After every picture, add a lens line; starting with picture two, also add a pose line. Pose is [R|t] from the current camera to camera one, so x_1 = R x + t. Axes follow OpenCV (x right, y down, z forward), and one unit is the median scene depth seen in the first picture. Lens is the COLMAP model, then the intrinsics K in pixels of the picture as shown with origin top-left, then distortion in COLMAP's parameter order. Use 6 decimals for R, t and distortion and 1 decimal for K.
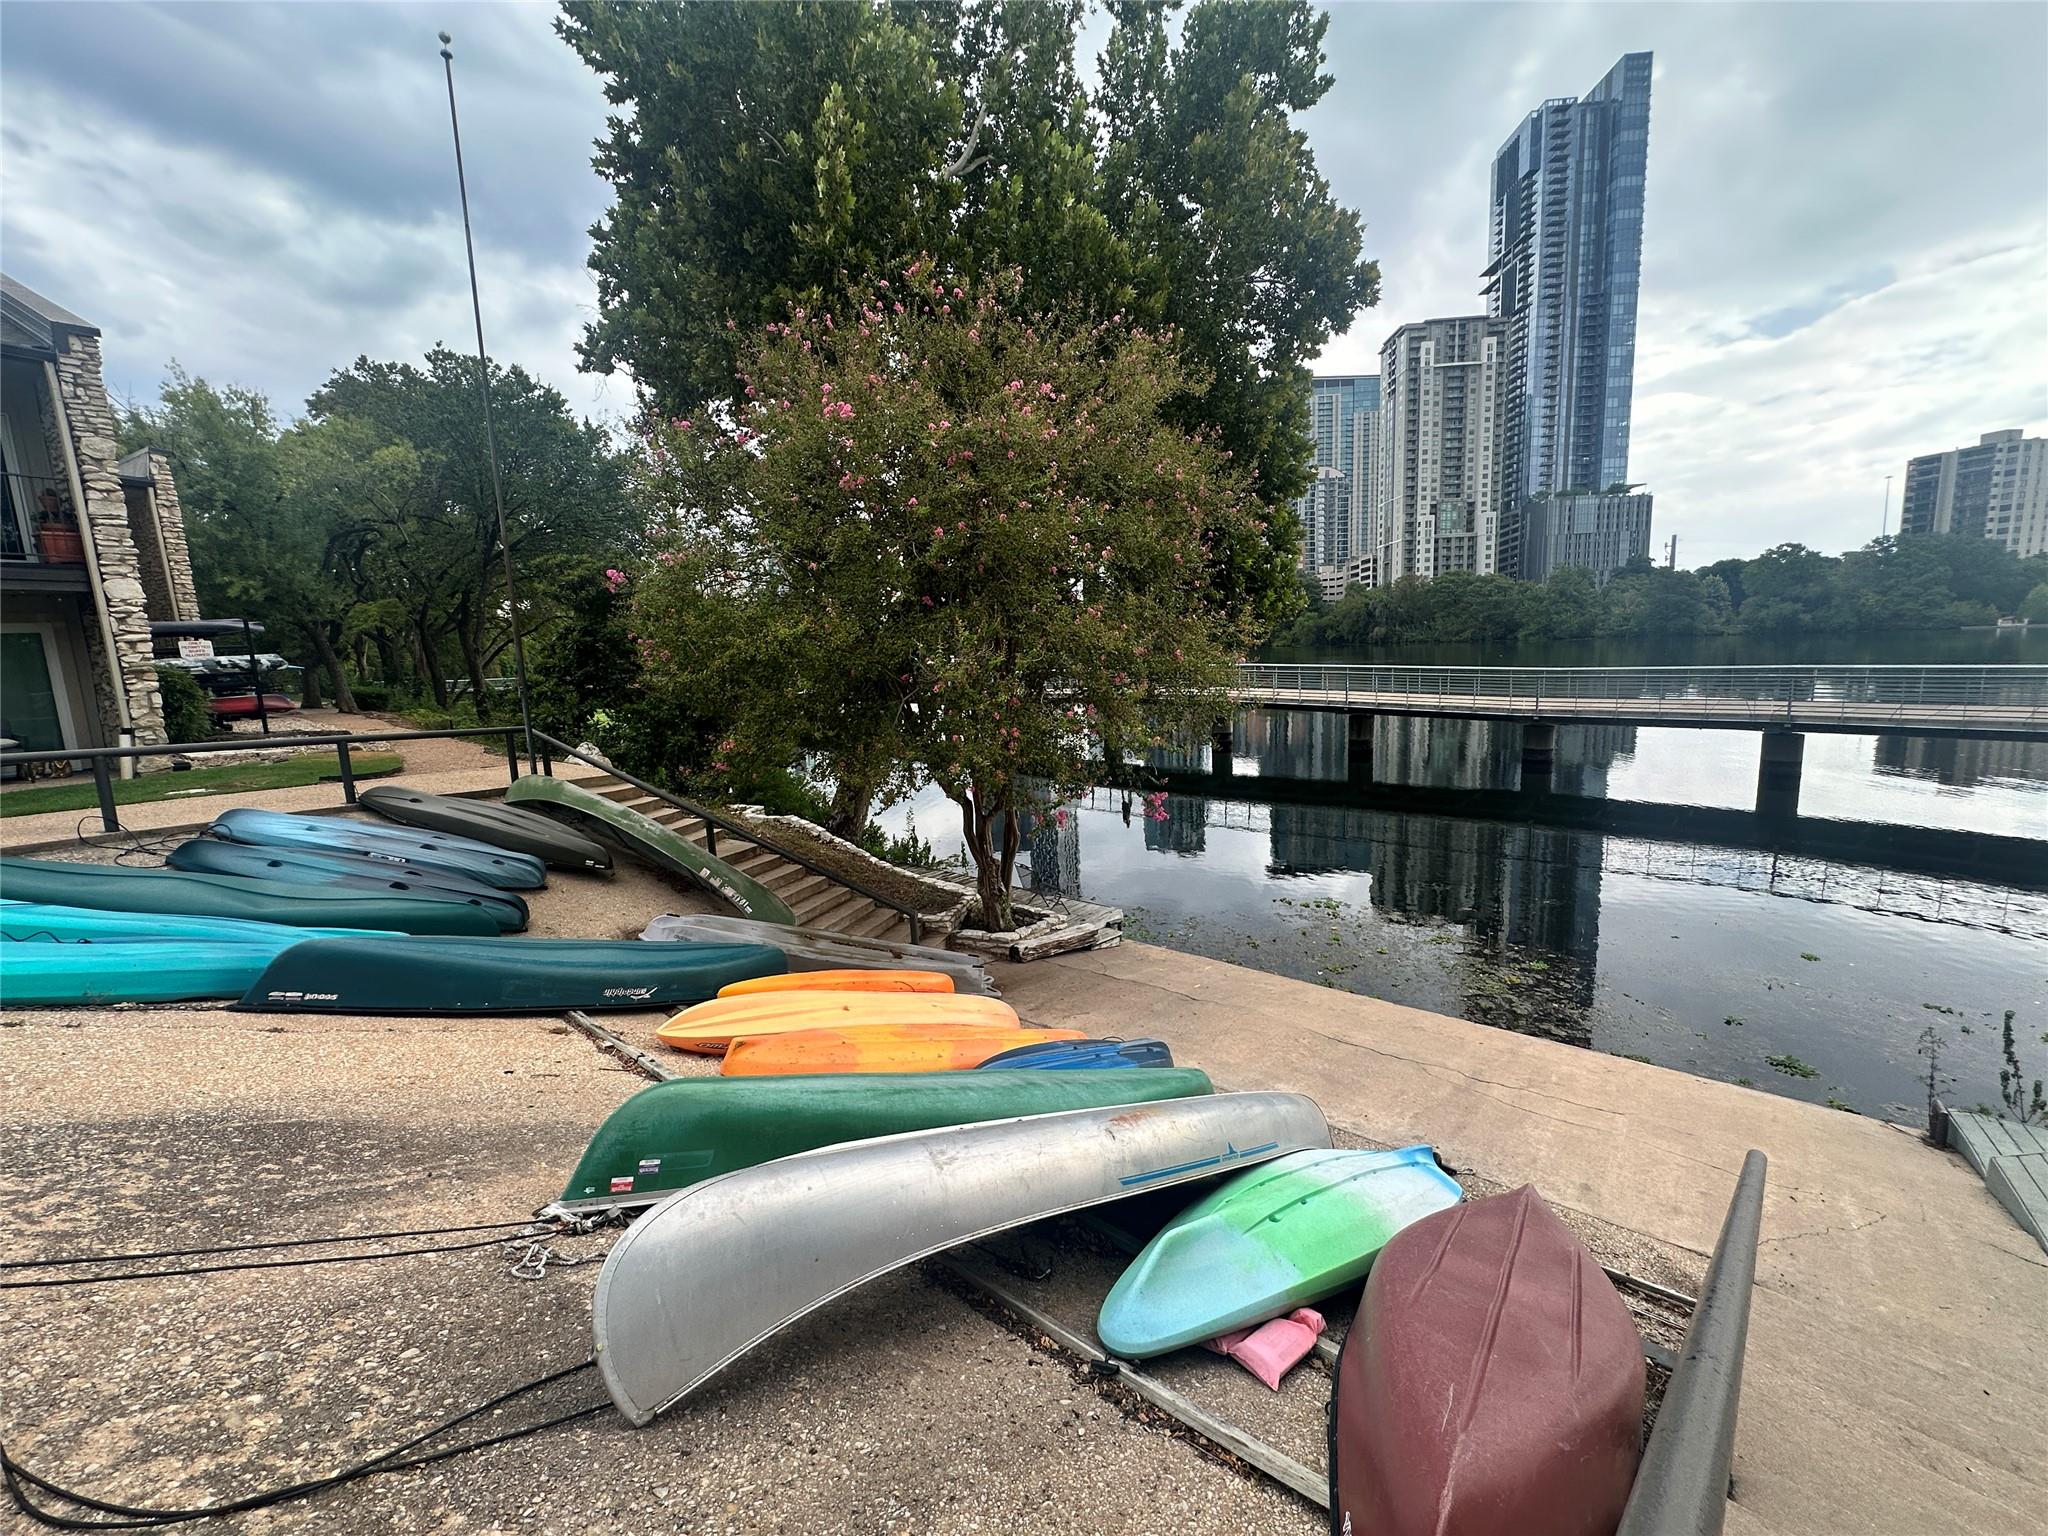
lens RADIAL K [[814.4, 0, 1025.9], [0, 814.4, 763.4], [0, 0, 1]] dist [0.000636, 0.000149]
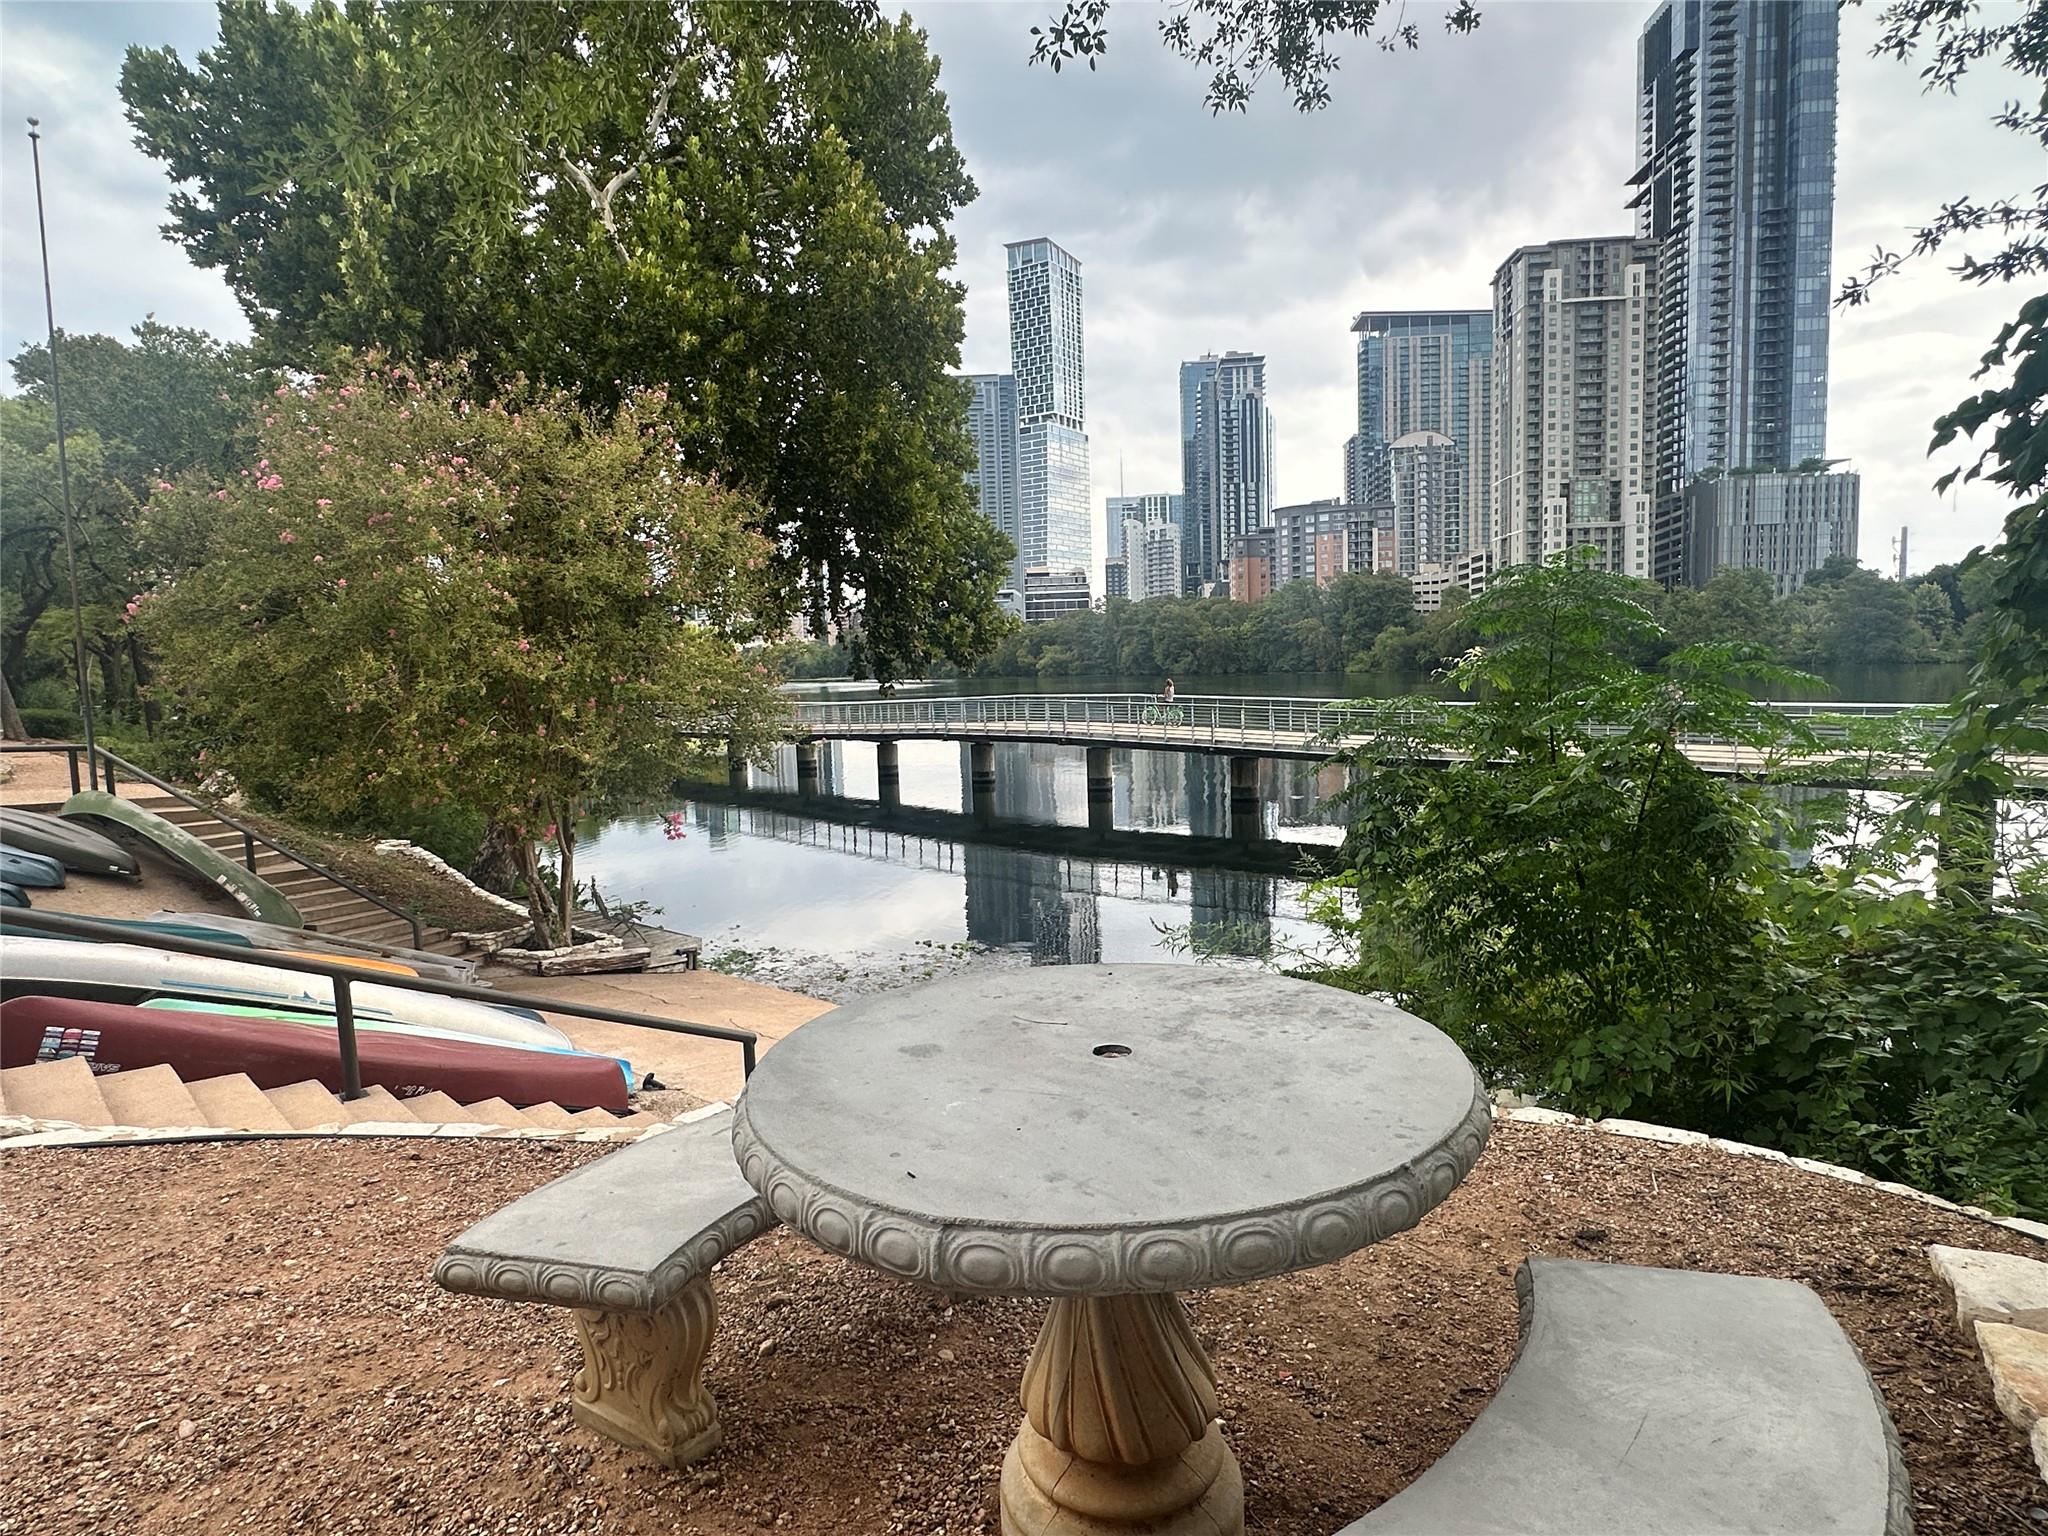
lens RADIAL K [[1130.8, 0, 1024.0], [0, 1130.8, 768.0], [0, 0, 1]] dist [-0.000342, 0.000336]
pose [[0.999873, 0.011629, -0.010937, 0.023835], [-0.012209, 0.998441, -0.054475, 0.001979], [0.010286, 0.054601, 0.998455, -0.017033]]
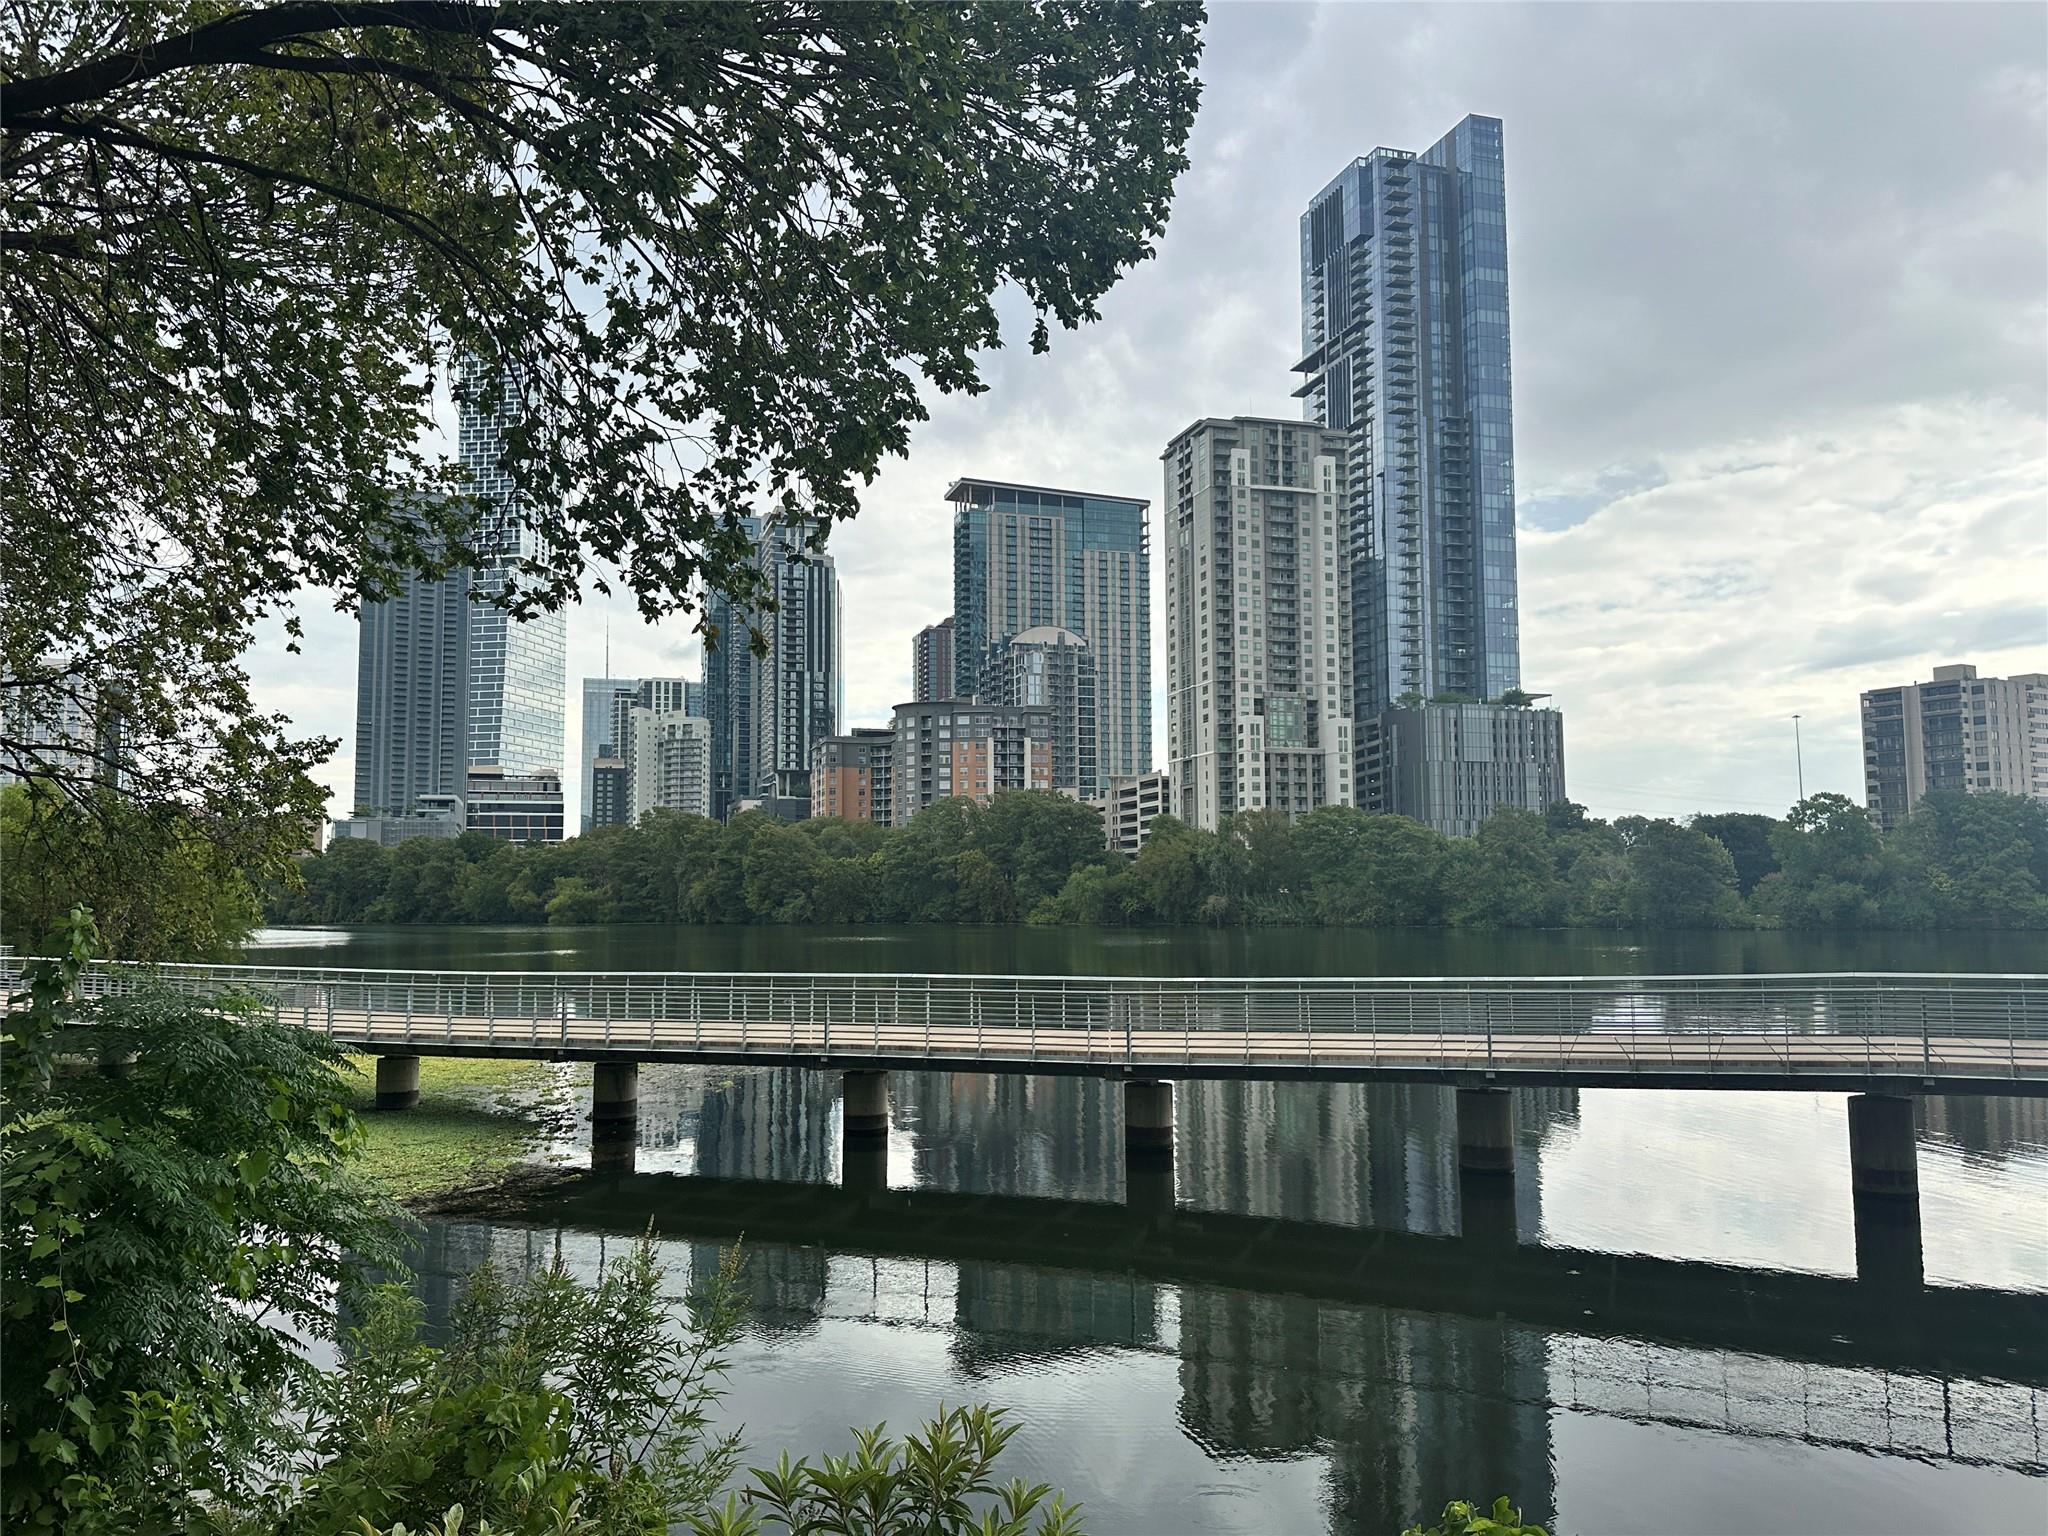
lens RADIAL K [[1470.6, 0, 1024.0], [0, 1470.6, 768.0], [0, 0, 1]] dist [0.158916, -0.268483]
pose [[0.928177, 0.067878, 0.365896, -0.064346], [0.022513, 0.971182, -0.237275, -0.010070], [-0.371458, 0.228471, 0.899900, 0.085589]]
